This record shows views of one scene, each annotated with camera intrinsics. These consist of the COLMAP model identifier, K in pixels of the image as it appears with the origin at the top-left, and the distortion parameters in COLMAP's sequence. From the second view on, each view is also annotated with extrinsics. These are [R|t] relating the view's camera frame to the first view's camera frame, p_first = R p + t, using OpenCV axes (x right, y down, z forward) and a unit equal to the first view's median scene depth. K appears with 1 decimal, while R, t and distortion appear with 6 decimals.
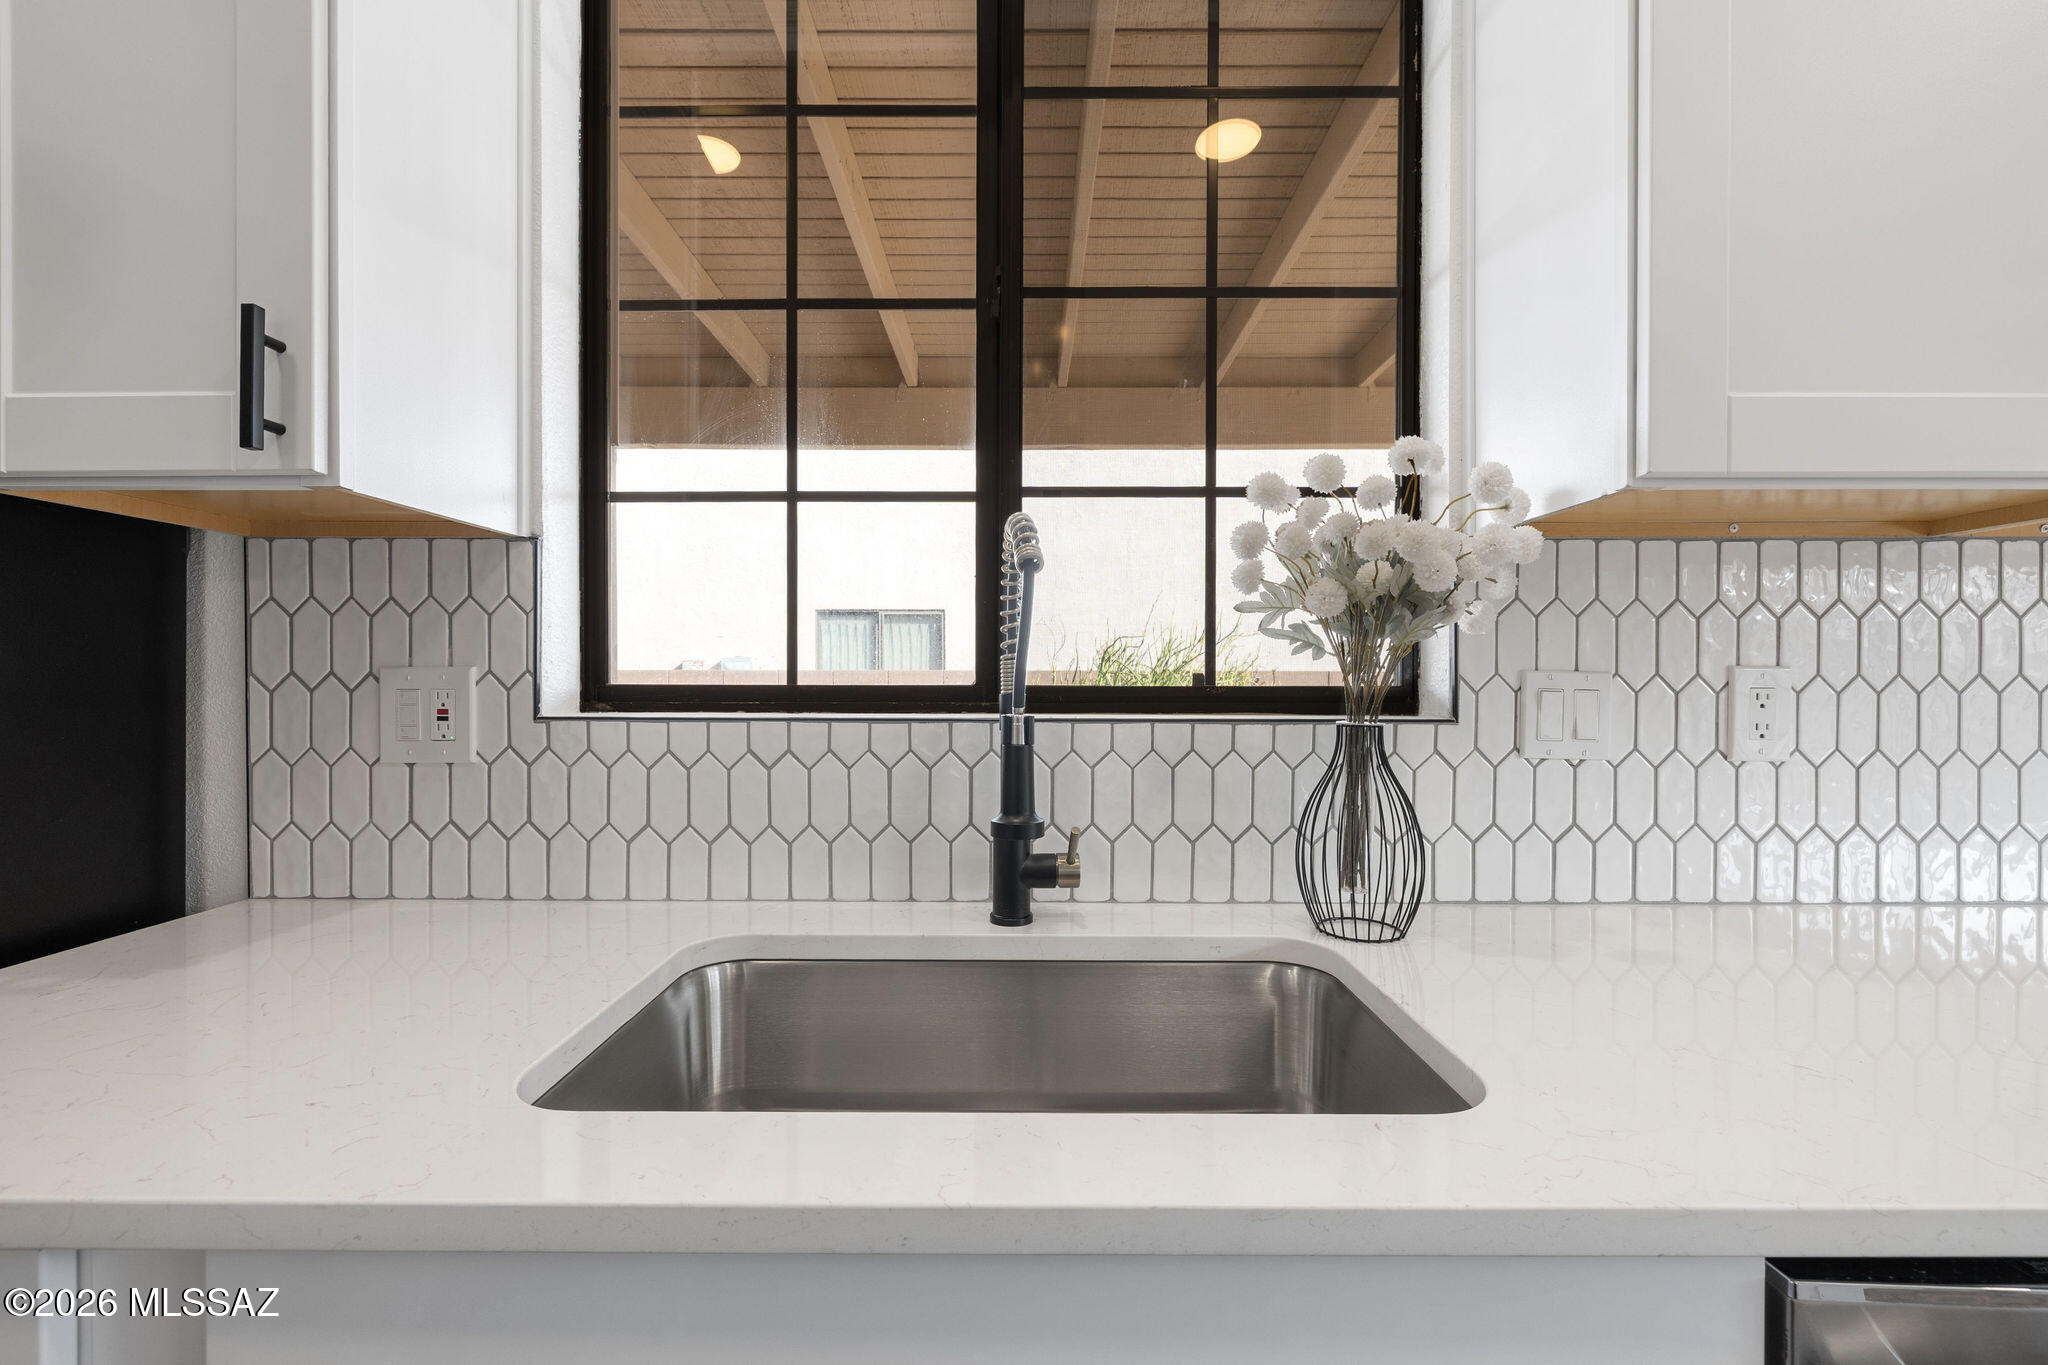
lens RADIAL K [[867.5, 0, 1019.4], [0, 867.5, 688.7], [0, 0, 1]] dist [-0.001901, -0.000025]
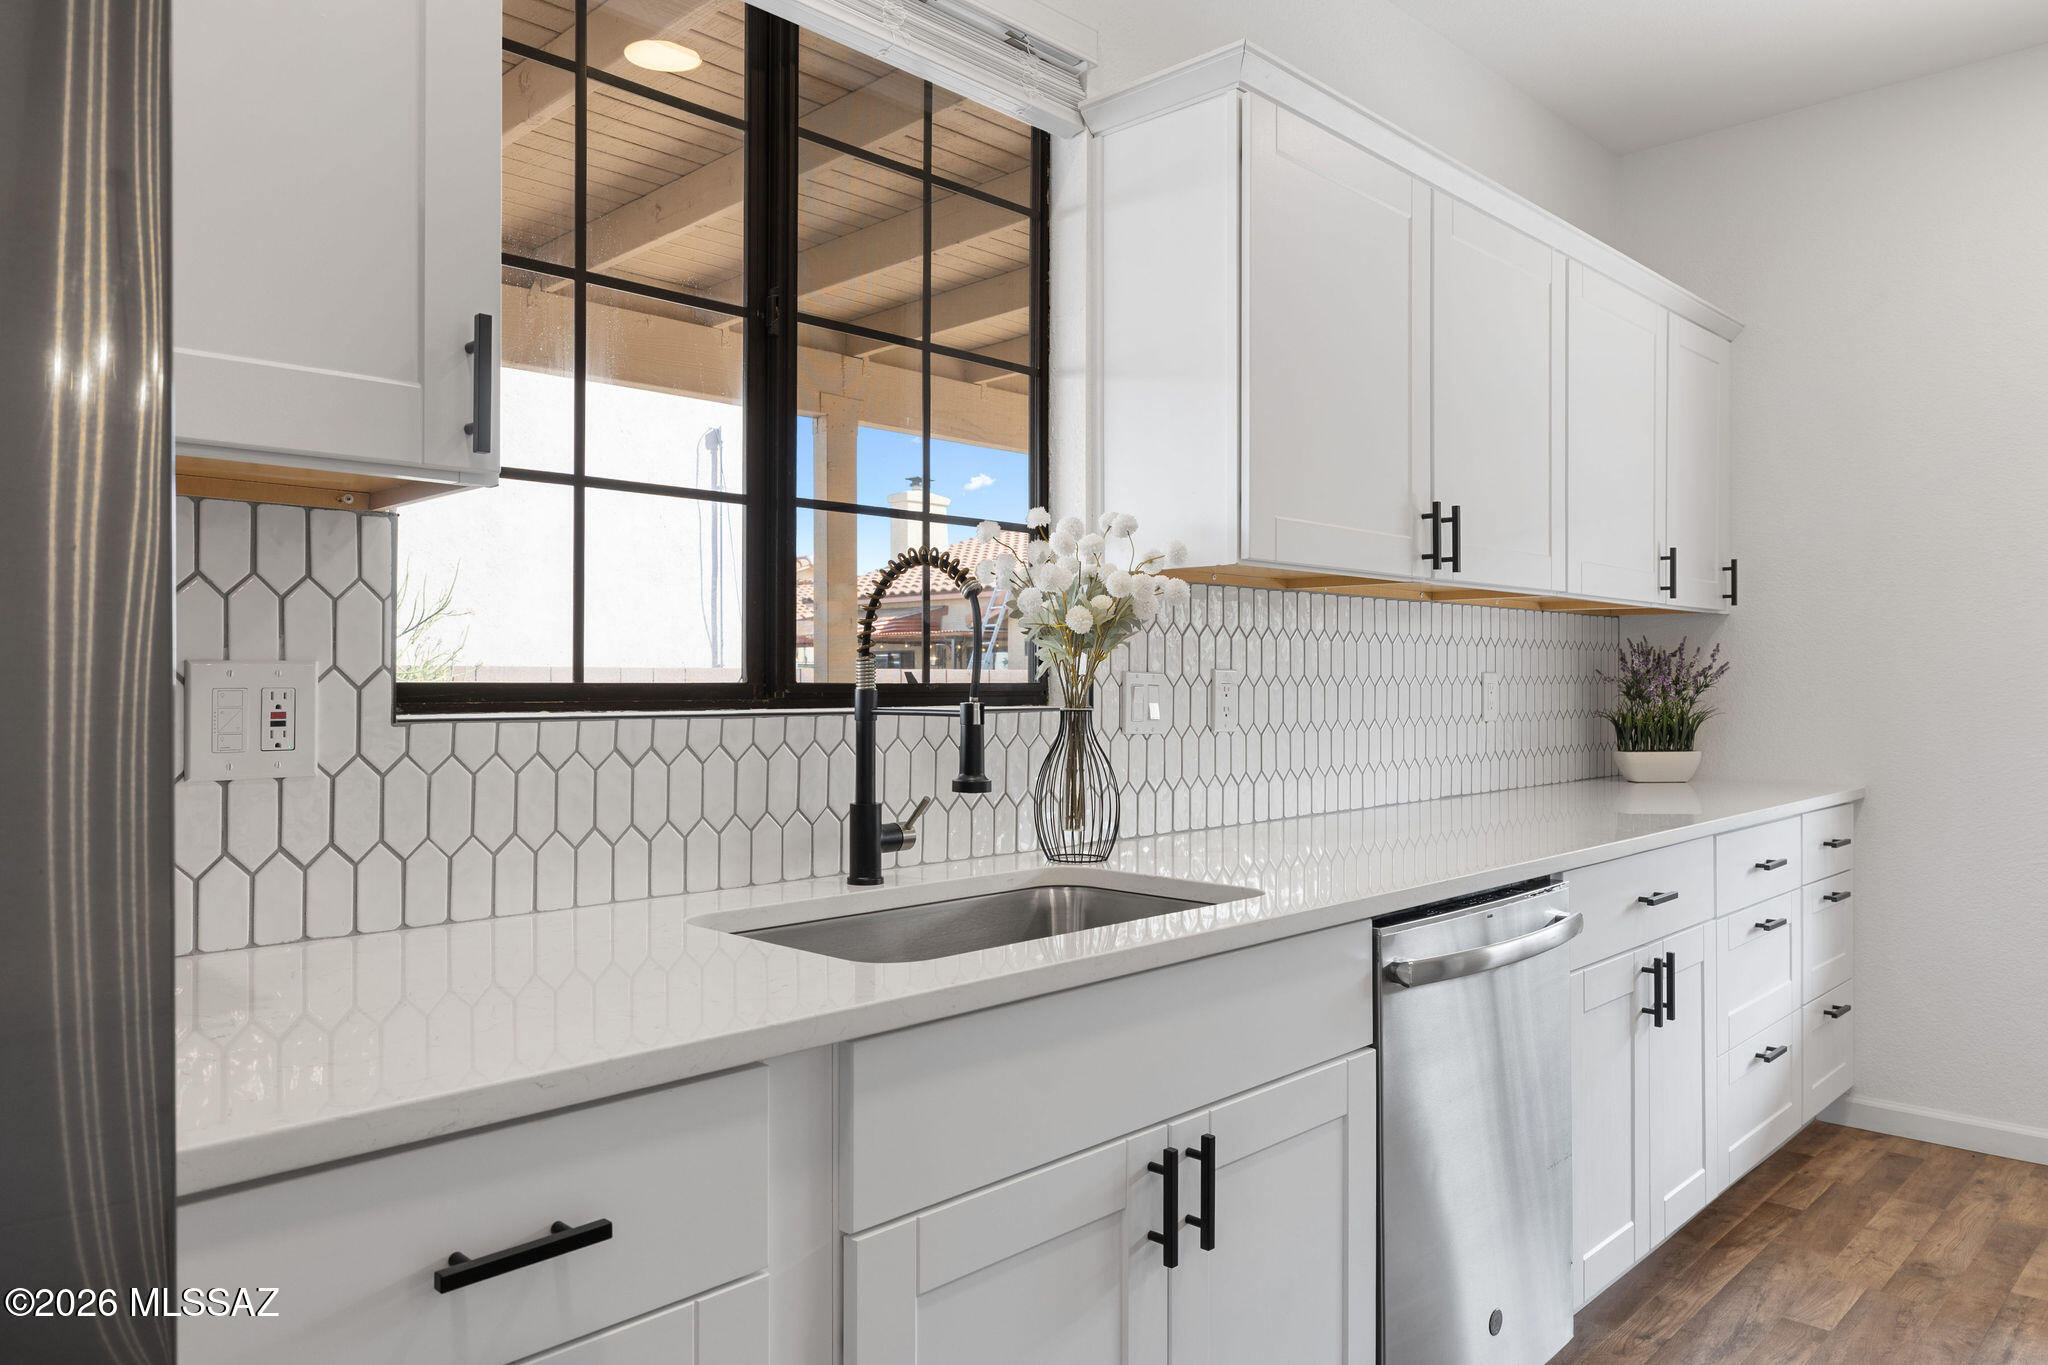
lens RADIAL K [[1391.9, 0, 1032.3], [0, 1391.9, 671.8], [0, 0, 1]] dist [0.005341, 0.001656]
pose [[0.689238, 0.004162, 0.724523, -1.128051], [0.006710, 0.999904, -0.012127, 0.006076], [-0.724504, 0.013220, 0.689144, -0.427828]]
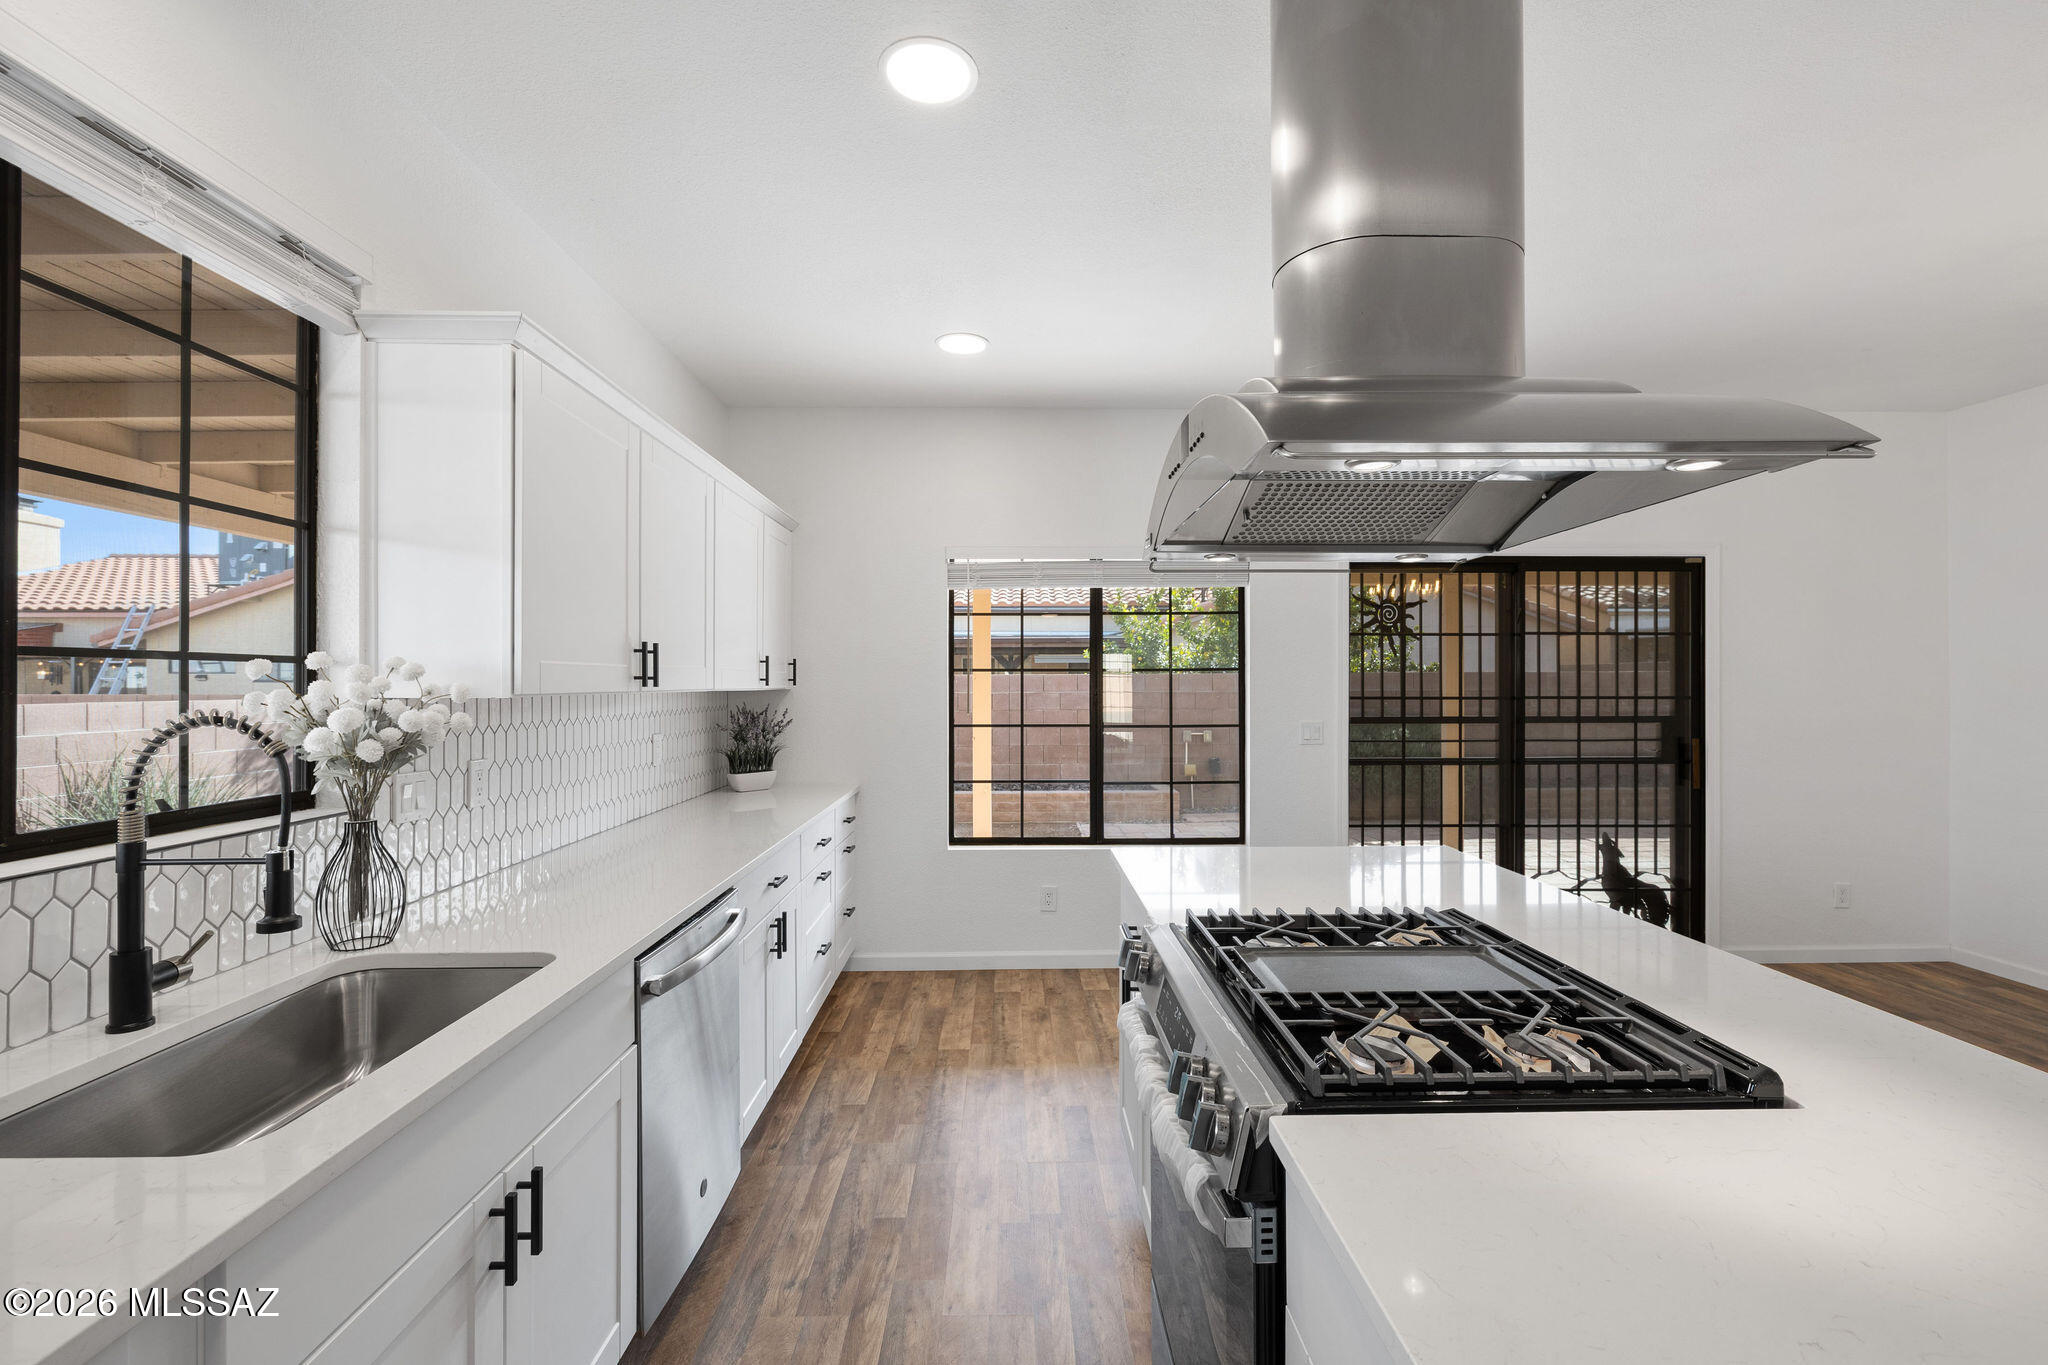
lens RADIAL K [[867.5, 0, 1026.2], [0, 867.5, 681.7], [0, 0, 1]] dist [-0.001901, -0.000025]
pose [[-0.022669, 0.000344, 0.999743, -1.166140], [0.011891, 0.999929, -0.000074, -0.189004], [-0.999672, 0.011886, -0.022671, -0.220299]]
